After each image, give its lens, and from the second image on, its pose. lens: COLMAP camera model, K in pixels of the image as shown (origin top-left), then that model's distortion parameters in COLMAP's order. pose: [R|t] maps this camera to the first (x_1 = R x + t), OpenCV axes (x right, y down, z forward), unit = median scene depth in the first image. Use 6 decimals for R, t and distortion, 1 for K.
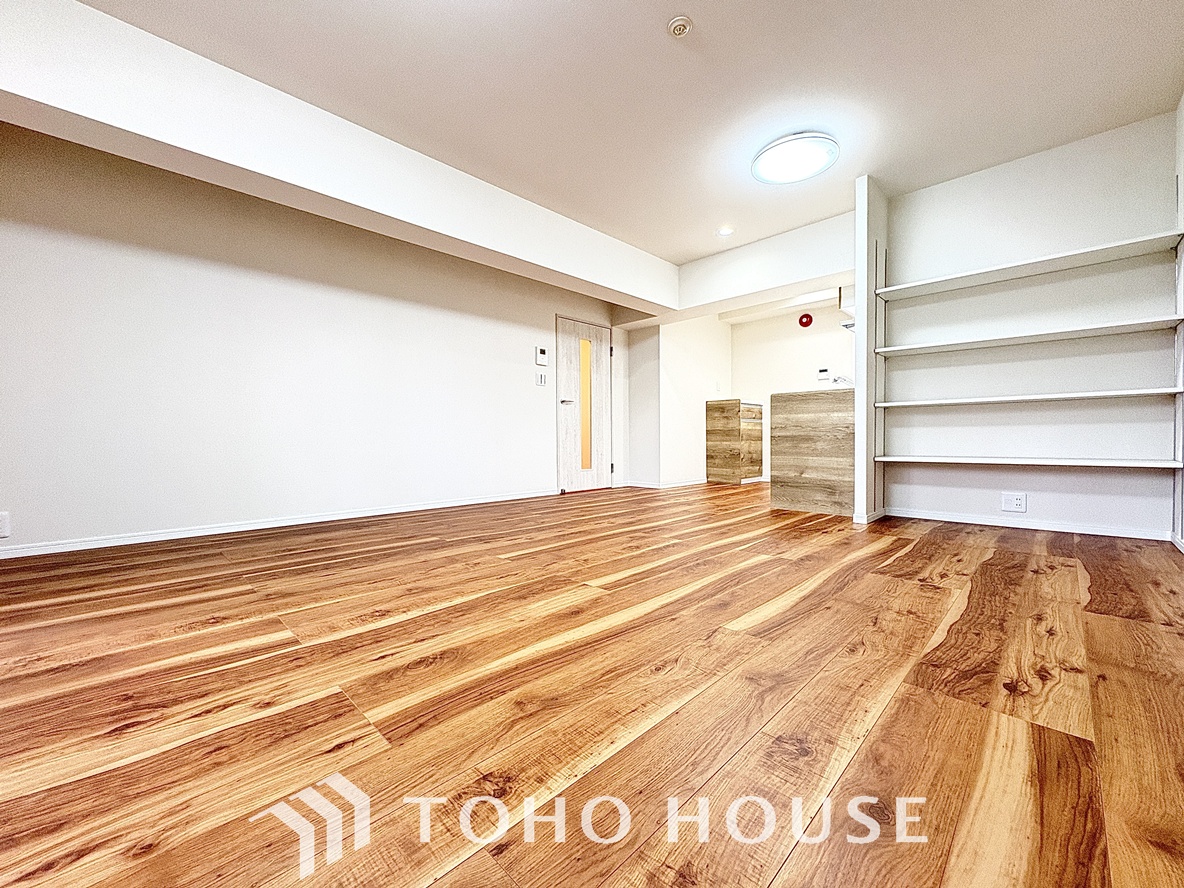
lens RADIAL K [[472.9, 0, 589.1], [0, 472.9, 441.7], [0, 0, 1]] dist [-0.002228, 0.000938]
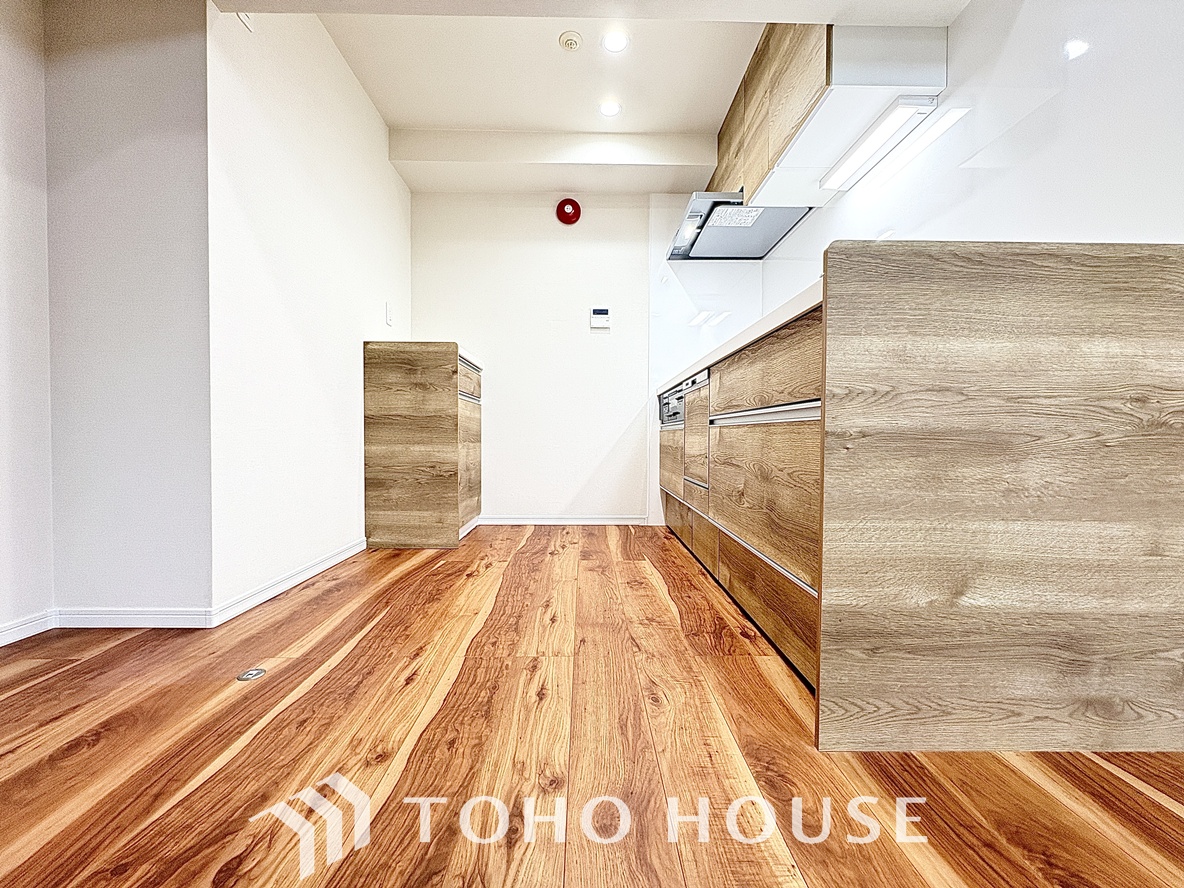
lens RADIAL K [[472.9, 0, 591.5], [0, 472.9, 443.8], [0, 0, 1]] dist [-0.002228, 0.000938]
pose [[0.691225, -0.004263, 0.722627, 0.225165], [-0.002920, 0.999958, 0.008692, -0.011583], [-0.722633, -0.008118, 0.691184, 1.411256]]
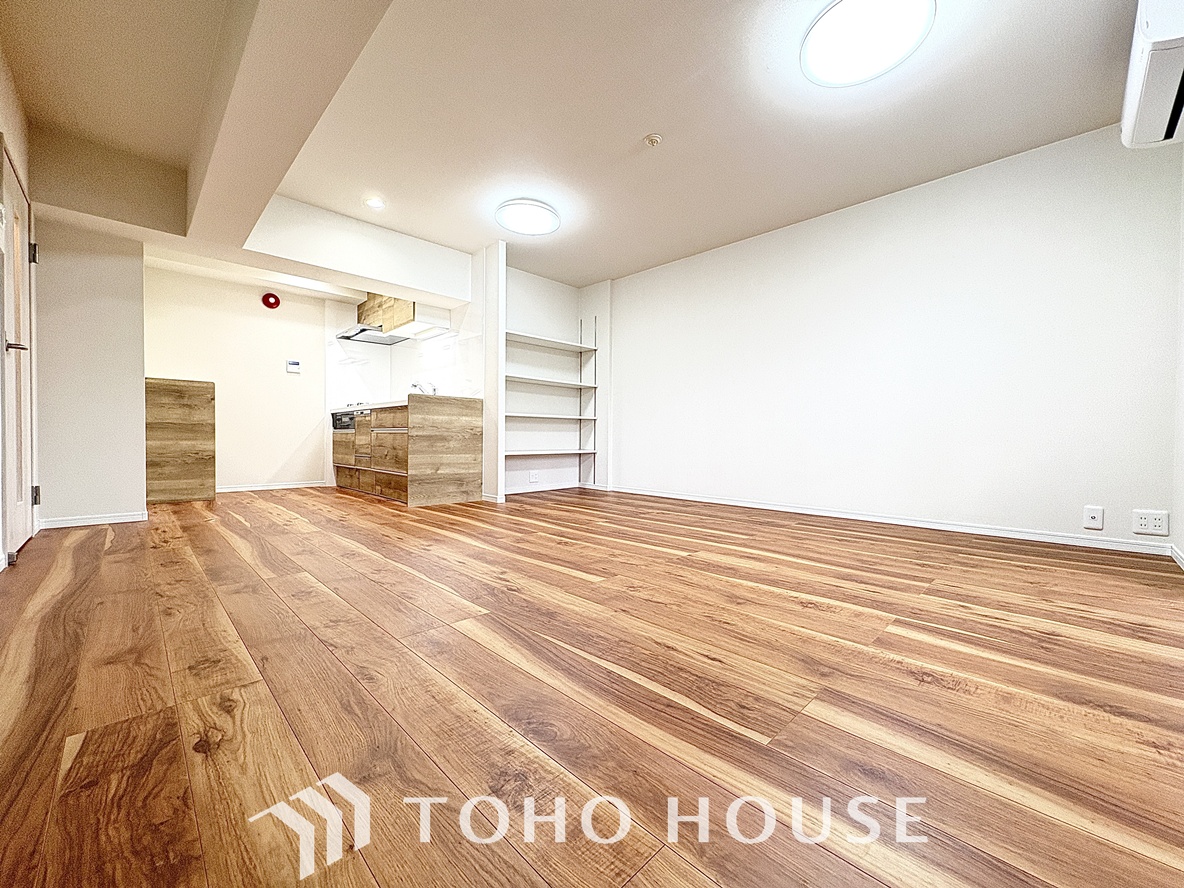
lens RADIAL K [[472.9, 0, 595.0], [0, 472.9, 446.3], [0, 0, 1]] dist [-0.002228, 0.000938]
pose [[-0.000797, -0.012933, 0.999916, -0.935552], [-0.001208, 0.999916, 0.012932, -0.003301], [-0.999999, -0.001198, -0.000813, 0.924747]]
